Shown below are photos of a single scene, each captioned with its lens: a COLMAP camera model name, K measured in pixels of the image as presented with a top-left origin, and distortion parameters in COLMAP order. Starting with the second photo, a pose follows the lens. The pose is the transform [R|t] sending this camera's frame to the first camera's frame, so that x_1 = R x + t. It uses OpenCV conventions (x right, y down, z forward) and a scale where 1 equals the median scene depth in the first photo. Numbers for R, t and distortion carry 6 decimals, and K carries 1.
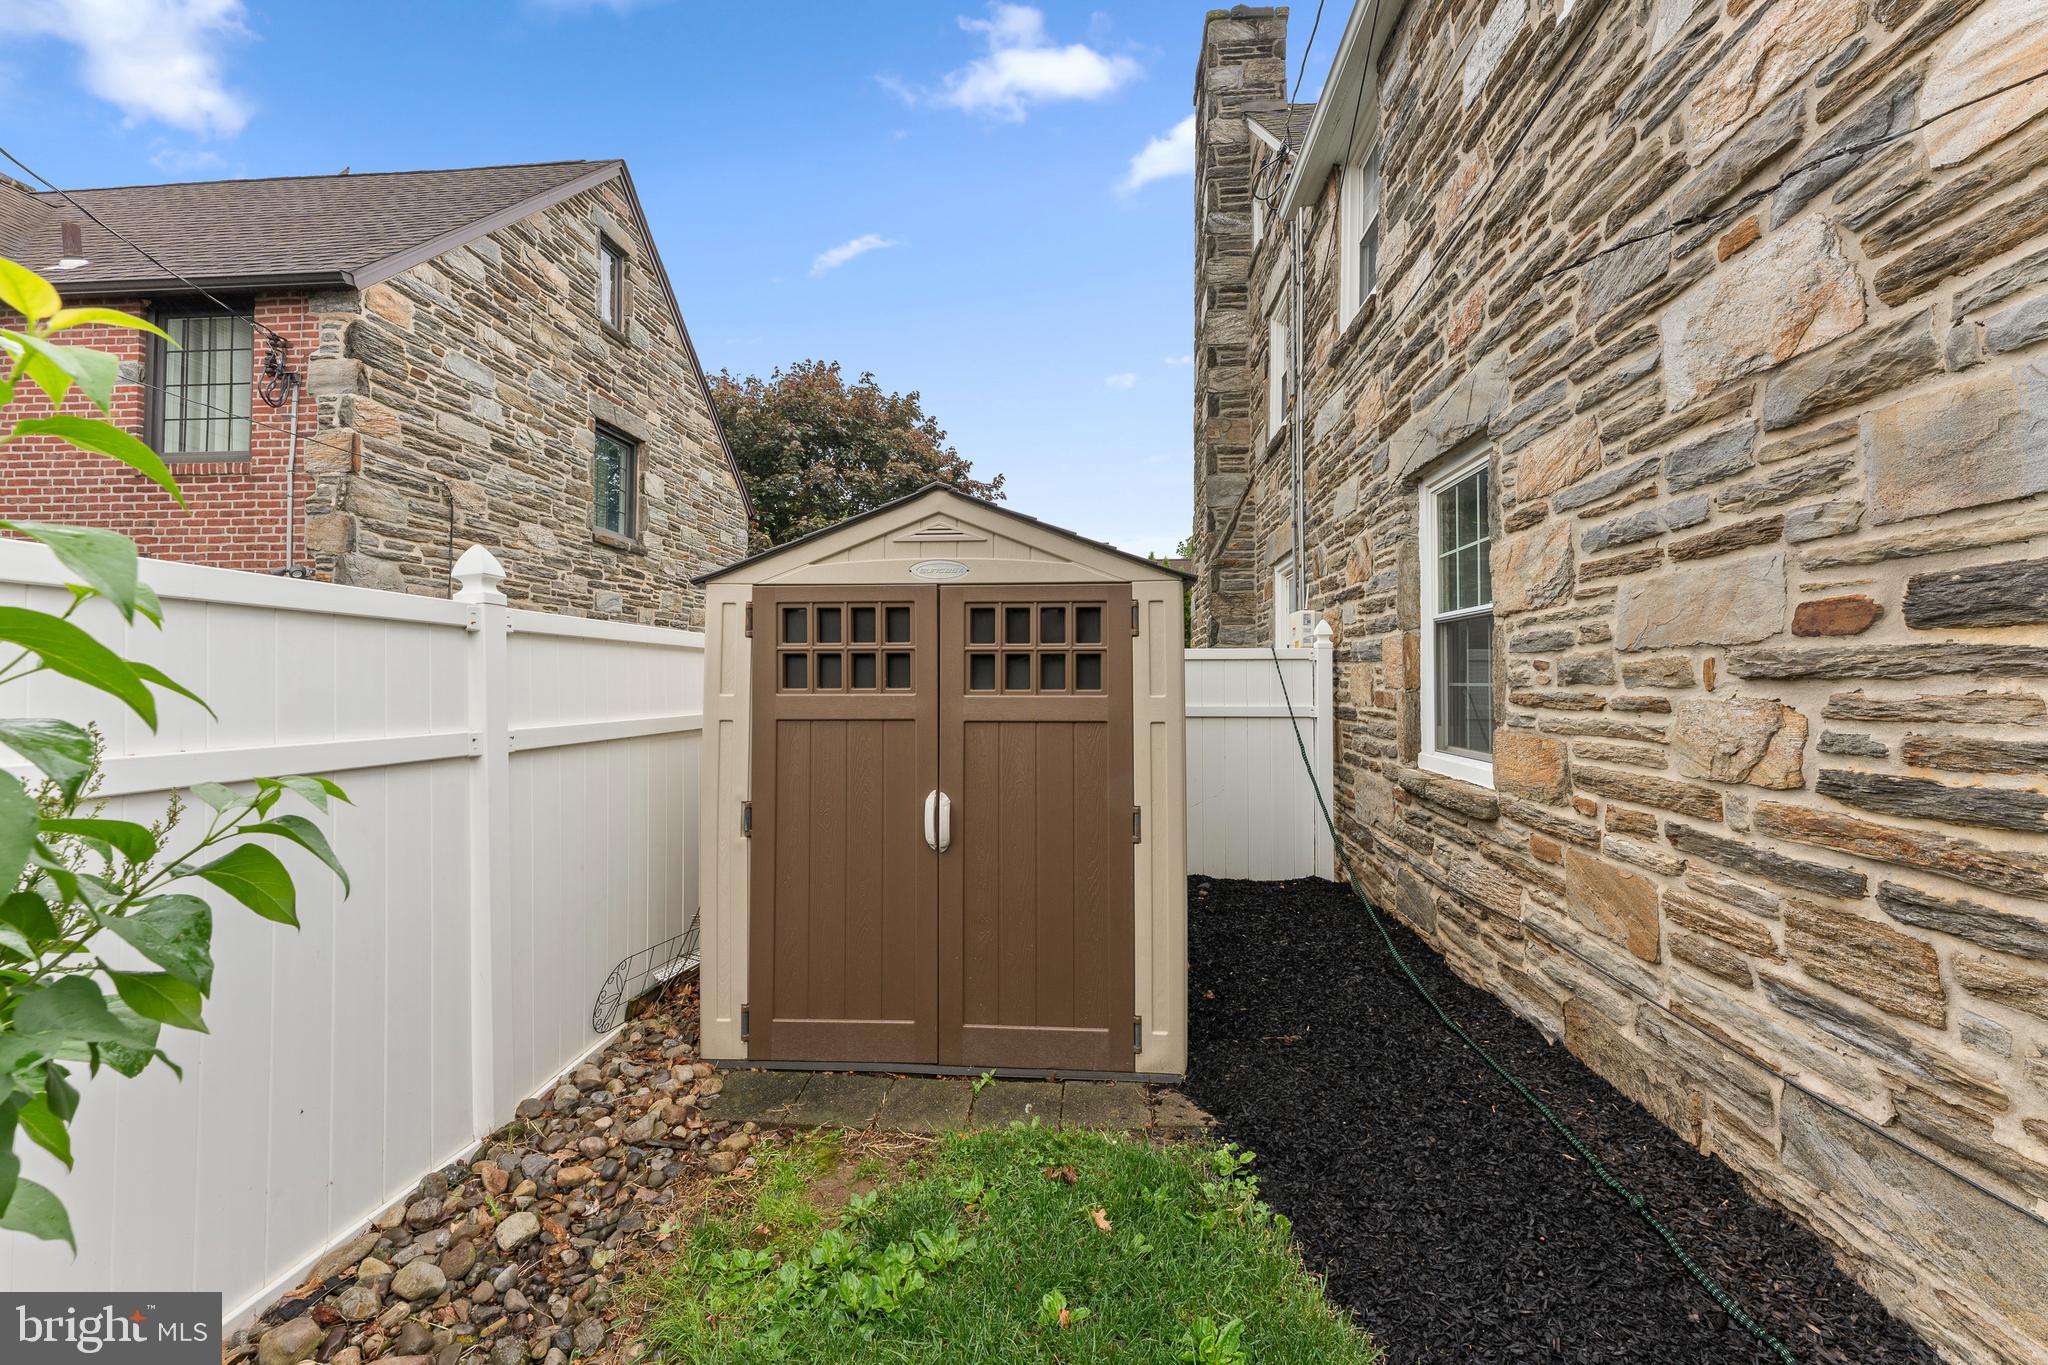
lens RADIAL K [[828.5, 0, 1025.6], [0, 828.5, 677.1], [0, 0, 1]] dist [0.001253, 0.000212]
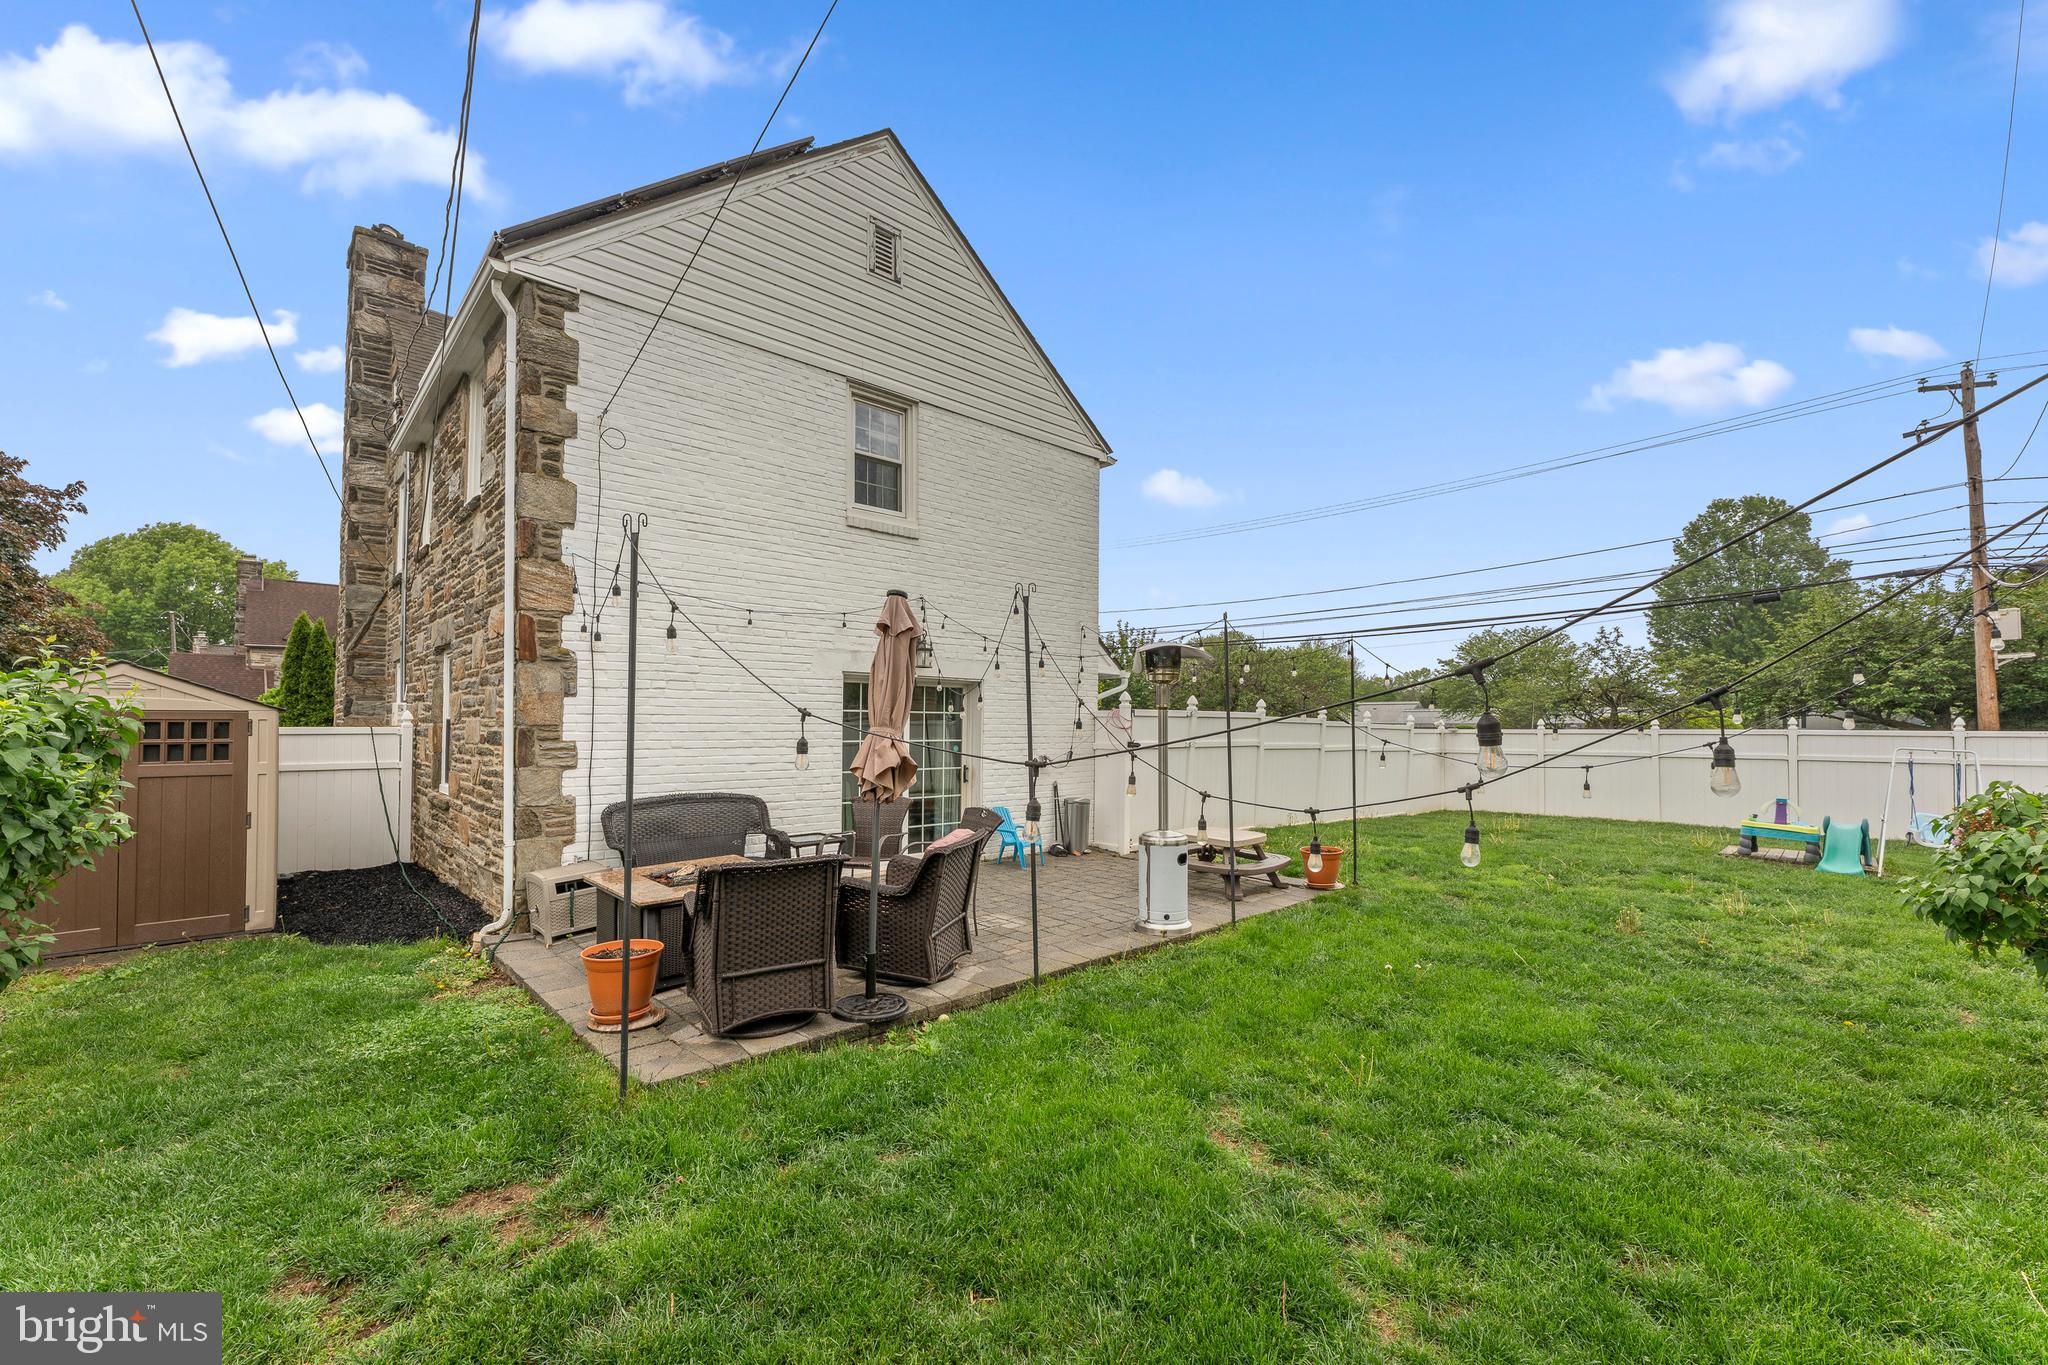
lens RADIAL K [[828.5, 0, 973.8], [0, 828.5, 706.4], [0, 0, 1]] dist [0.001253, 0.000212]
pose [[0.686032, 0.018409, 0.727339, -0.081921], [-0.004986, 0.999775, -0.020602, -0.048639], [-0.727555, 0.010507, 0.685969, -1.023885]]
